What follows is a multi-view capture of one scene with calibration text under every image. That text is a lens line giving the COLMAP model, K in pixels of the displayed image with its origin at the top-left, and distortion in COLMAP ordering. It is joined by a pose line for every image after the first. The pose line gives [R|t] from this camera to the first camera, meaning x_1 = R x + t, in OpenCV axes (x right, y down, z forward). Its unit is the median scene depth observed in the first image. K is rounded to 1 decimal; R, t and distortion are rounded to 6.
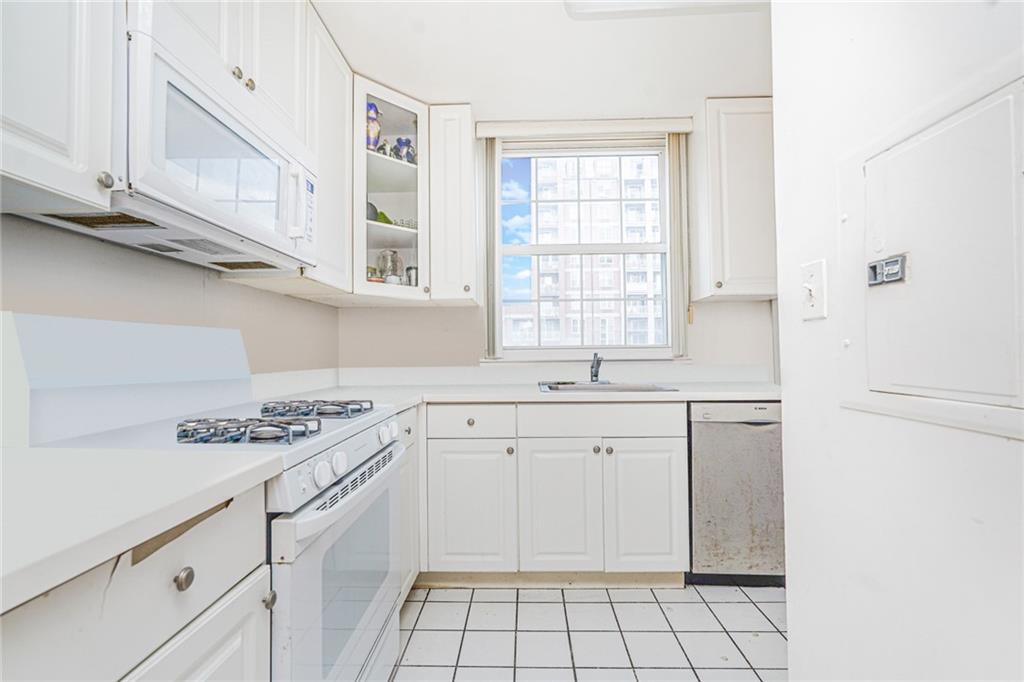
lens RADIAL K [[454.5, 0, 512.0], [0, 454.5, 341.0], [0, 0, 1]] dist [0.021270, 0.000239]
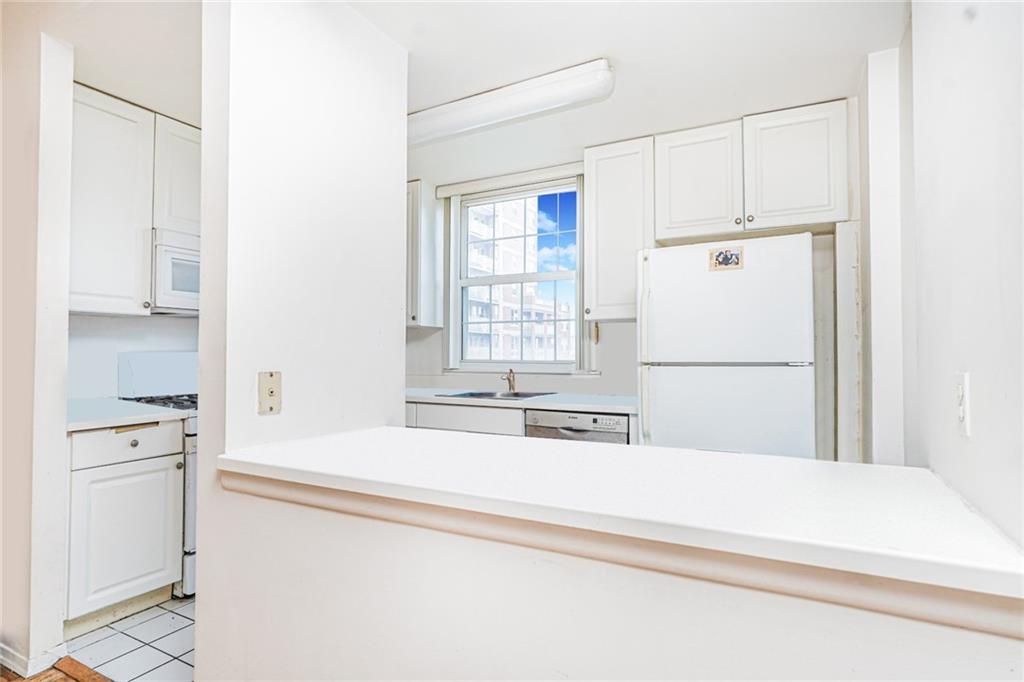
lens RADIAL K [[546.7, 0, 512.0], [0, 546.7, 341.0], [0, 0, 1]] dist [-0.000093, -0.000082]
pose [[0.889001, 0.000395, -0.457904, 0.851908], [0.002029, 0.999986, 0.004800, -0.050957], [0.457900, -0.005197, 0.888989, -0.294470]]
